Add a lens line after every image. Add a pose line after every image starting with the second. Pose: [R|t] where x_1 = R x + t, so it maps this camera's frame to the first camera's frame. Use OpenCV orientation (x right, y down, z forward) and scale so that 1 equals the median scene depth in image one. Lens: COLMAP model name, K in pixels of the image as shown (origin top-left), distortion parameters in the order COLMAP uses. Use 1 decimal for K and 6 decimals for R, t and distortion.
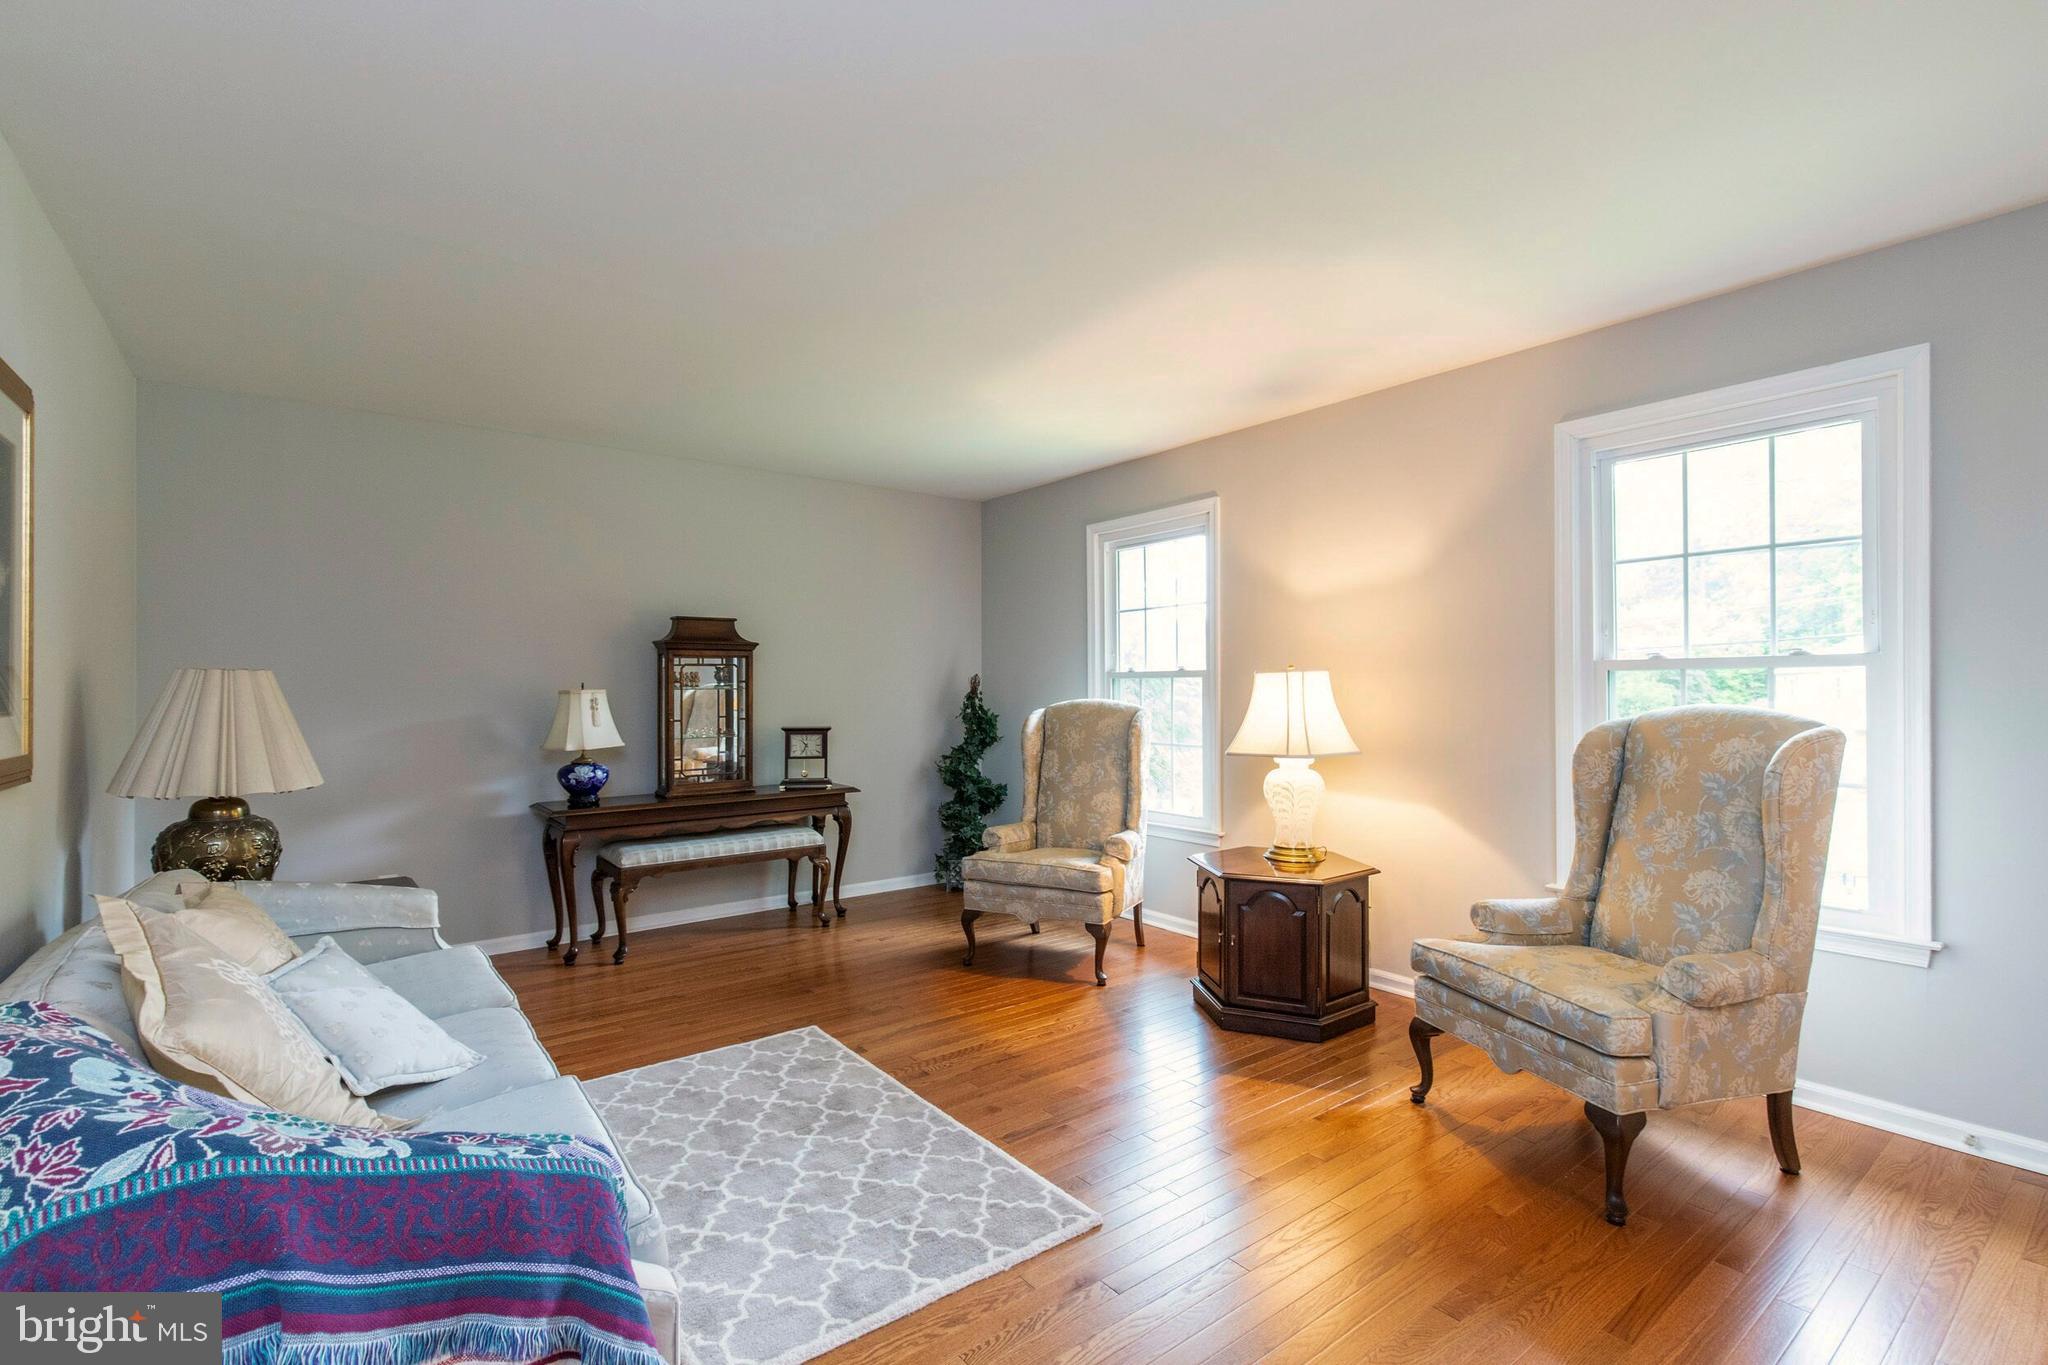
lens RADIAL K [[932.4, 0, 1013.6], [0, 932.4, 698.2], [0, 0, 1]] dist [0.010719, -0.001529]
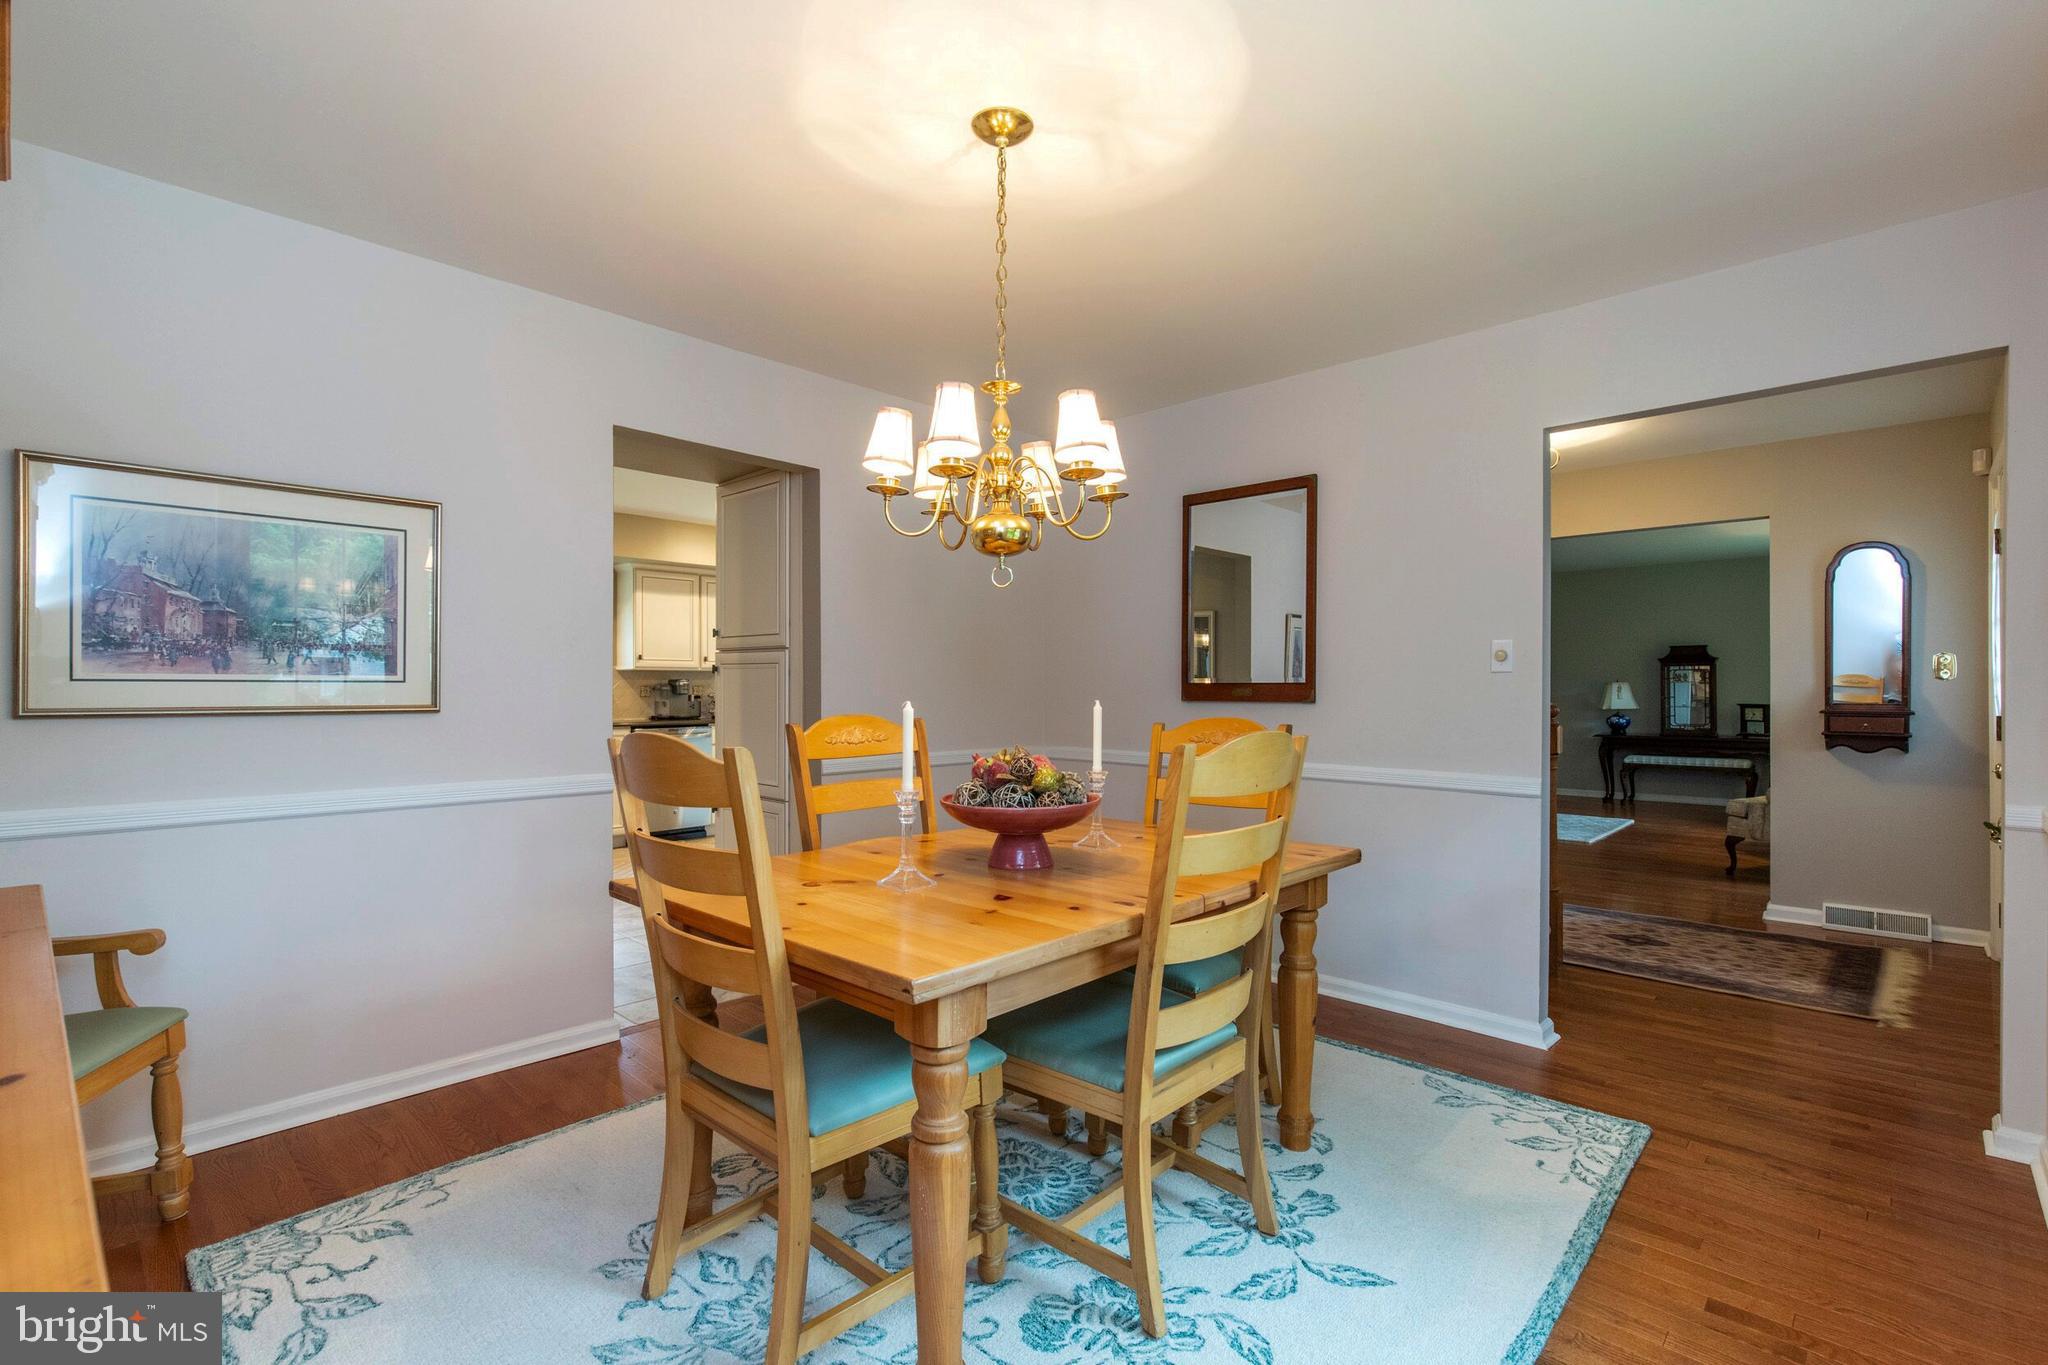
lens RADIAL K [[932.4, 0, 1011.3], [0, 932.4, 685.2], [0, 0, 1]] dist [0.010719, -0.001529]
pose [[0.142610, 0.002442, -0.989776, 1.391468], [-0.007646, 0.999970, 0.001366, 0.005351], [0.989749, 0.007374, 0.142624, -0.649820]]
